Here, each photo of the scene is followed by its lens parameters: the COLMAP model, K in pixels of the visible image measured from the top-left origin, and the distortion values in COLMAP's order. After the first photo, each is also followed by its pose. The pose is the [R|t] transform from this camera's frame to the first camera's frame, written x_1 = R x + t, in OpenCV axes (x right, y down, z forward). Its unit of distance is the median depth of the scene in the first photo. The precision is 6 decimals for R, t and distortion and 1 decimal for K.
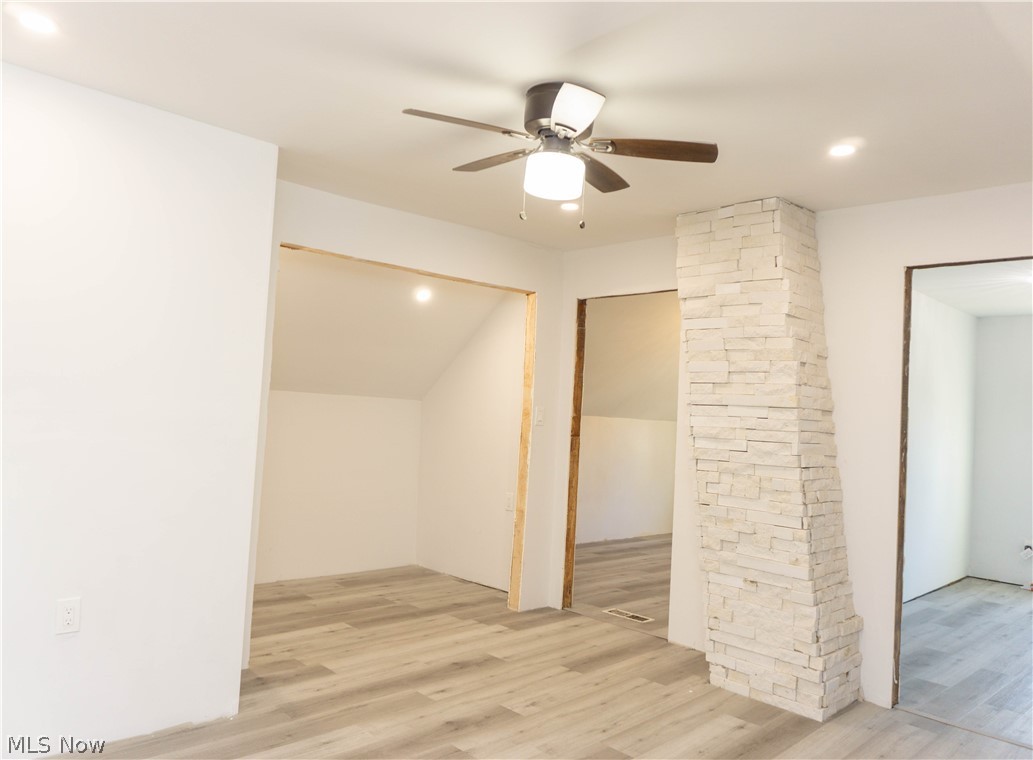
lens RADIAL K [[761.4, 0, 518.2], [0, 761.4, 381.2], [0, 0, 1]] dist [-0.021240, -0.002500]
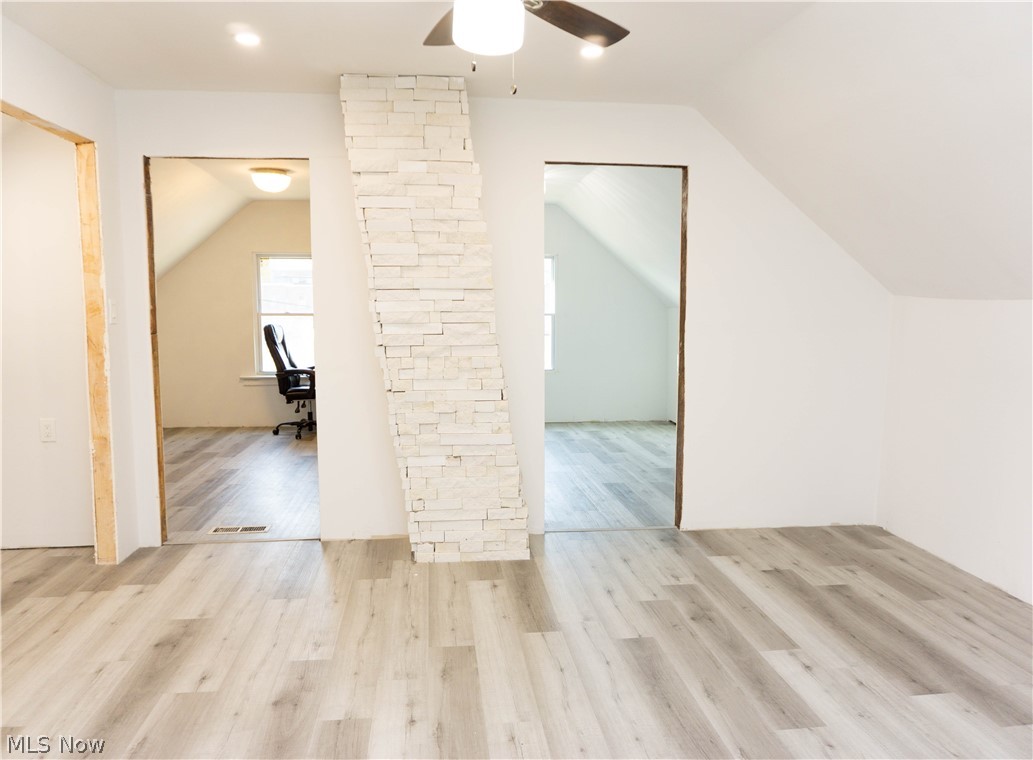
lens RADIAL K [[761.4, 0, 518.4], [0, 761.4, 378.9], [0, 0, 1]] dist [-0.021240, -0.002500]
pose [[0.611361, -0.130916, 0.780448, -0.431904], [0.000957, 0.986343, 0.164704, -0.015559], [-0.791351, -0.099946, 0.603137, 0.294070]]
